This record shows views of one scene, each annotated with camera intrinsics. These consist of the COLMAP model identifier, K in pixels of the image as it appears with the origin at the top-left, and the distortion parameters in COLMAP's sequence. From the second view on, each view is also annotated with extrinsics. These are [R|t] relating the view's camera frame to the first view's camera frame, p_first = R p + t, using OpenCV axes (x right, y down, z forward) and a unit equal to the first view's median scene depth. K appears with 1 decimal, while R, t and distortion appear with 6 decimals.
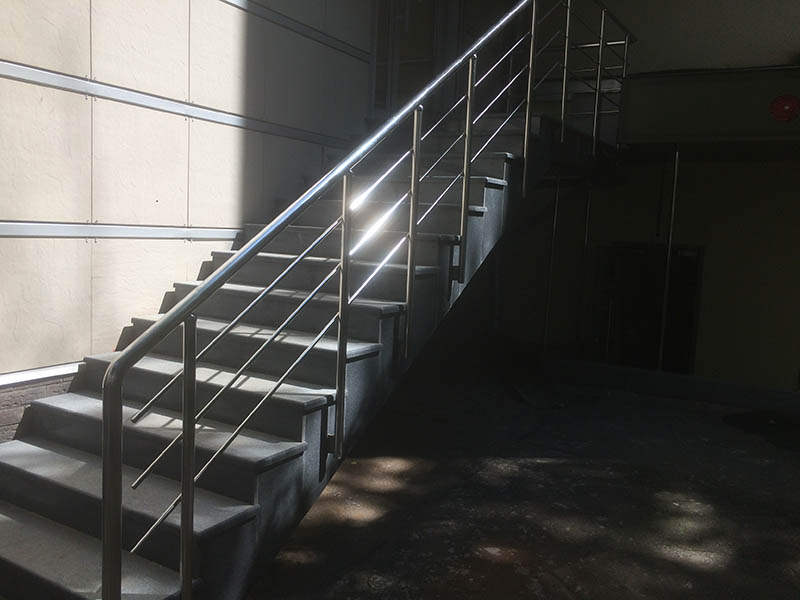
lens RADIAL K [[714.8, 0, 403.9], [0, 714.8, 279.4], [0, 0, 1]] dist [0.096958, -0.092374]
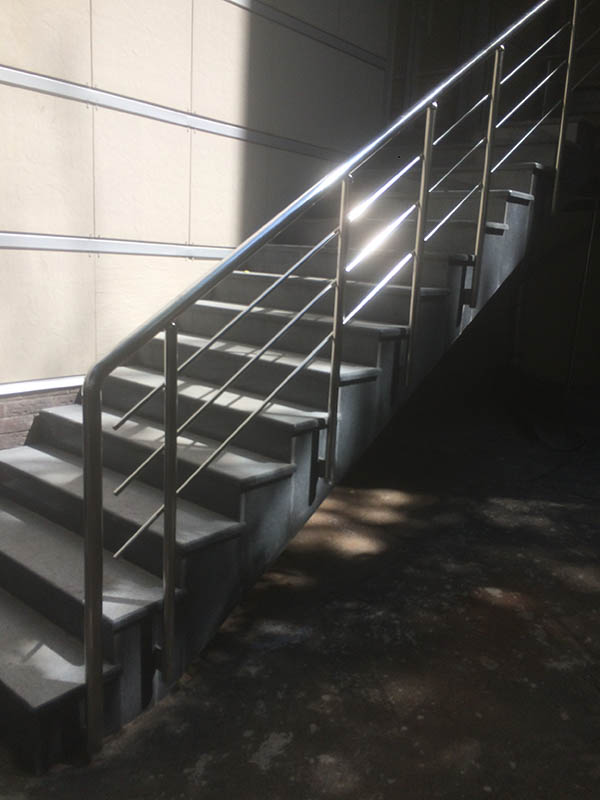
lens RADIAL K [[714.8, 0, 291.3], [0, 714.8, 381.2], [0, 0, 1]] dist [0.096958, -0.092374]
pose [[0.983535, 0.038215, -0.176632, 0.020432], [-0.022271, 0.995566, 0.091388, 0.022512], [0.179342, -0.085949, 0.980025, 0.054850]]
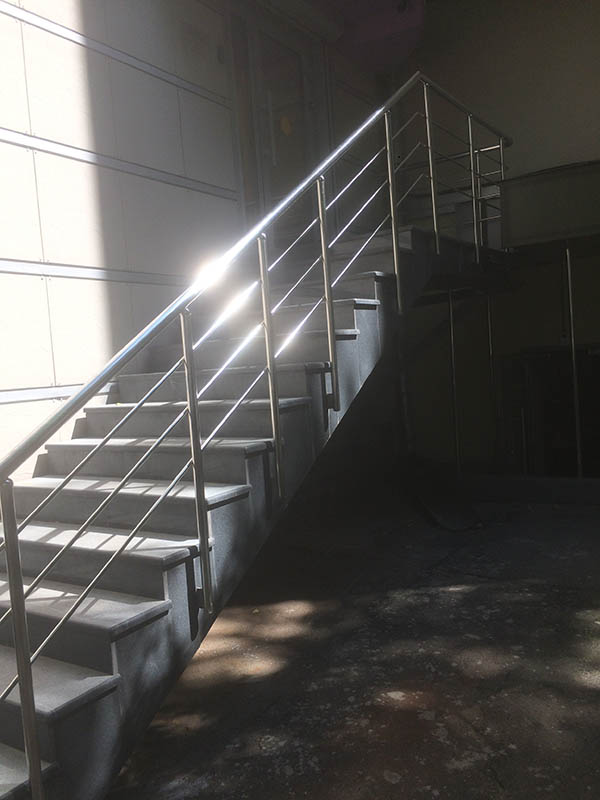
lens RADIAL K [[714.8, 0, 293.2], [0, 714.8, 377.3], [0, 0, 1]] dist [0.096958, -0.092374]
pose [[0.991454, -0.117203, -0.057285, 0.093924], [0.114194, 0.992030, -0.053255, 0.005531], [0.063070, 0.046259, 0.996936, 0.046395]]
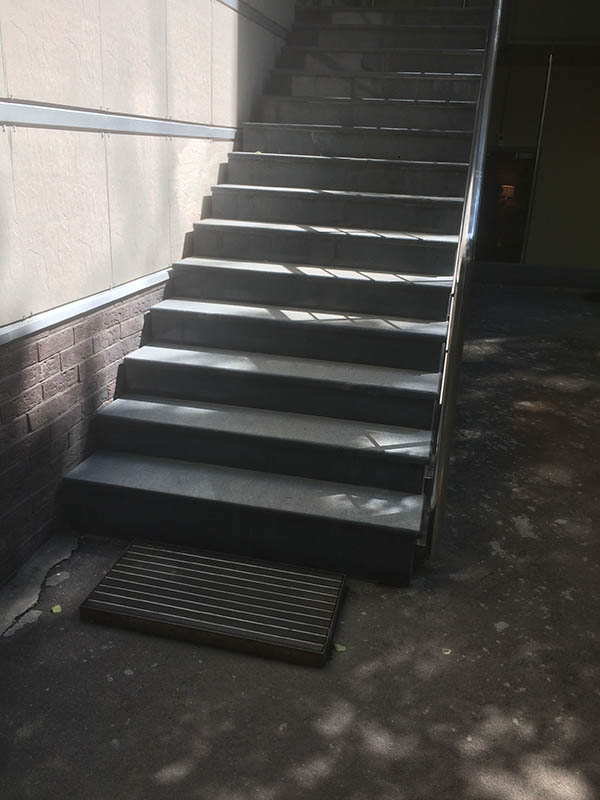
lens RADIAL K [[714.8, 0, 327.7], [0, 714.8, 388.8], [0, 0, 1]] dist [0.096958, -0.092374]
pose [[0.949863, -0.104226, 0.294783, -0.563533], [0.024597, 0.964792, 0.261862, 0.019835], [-0.311697, -0.241482, 0.918984, -0.017855]]
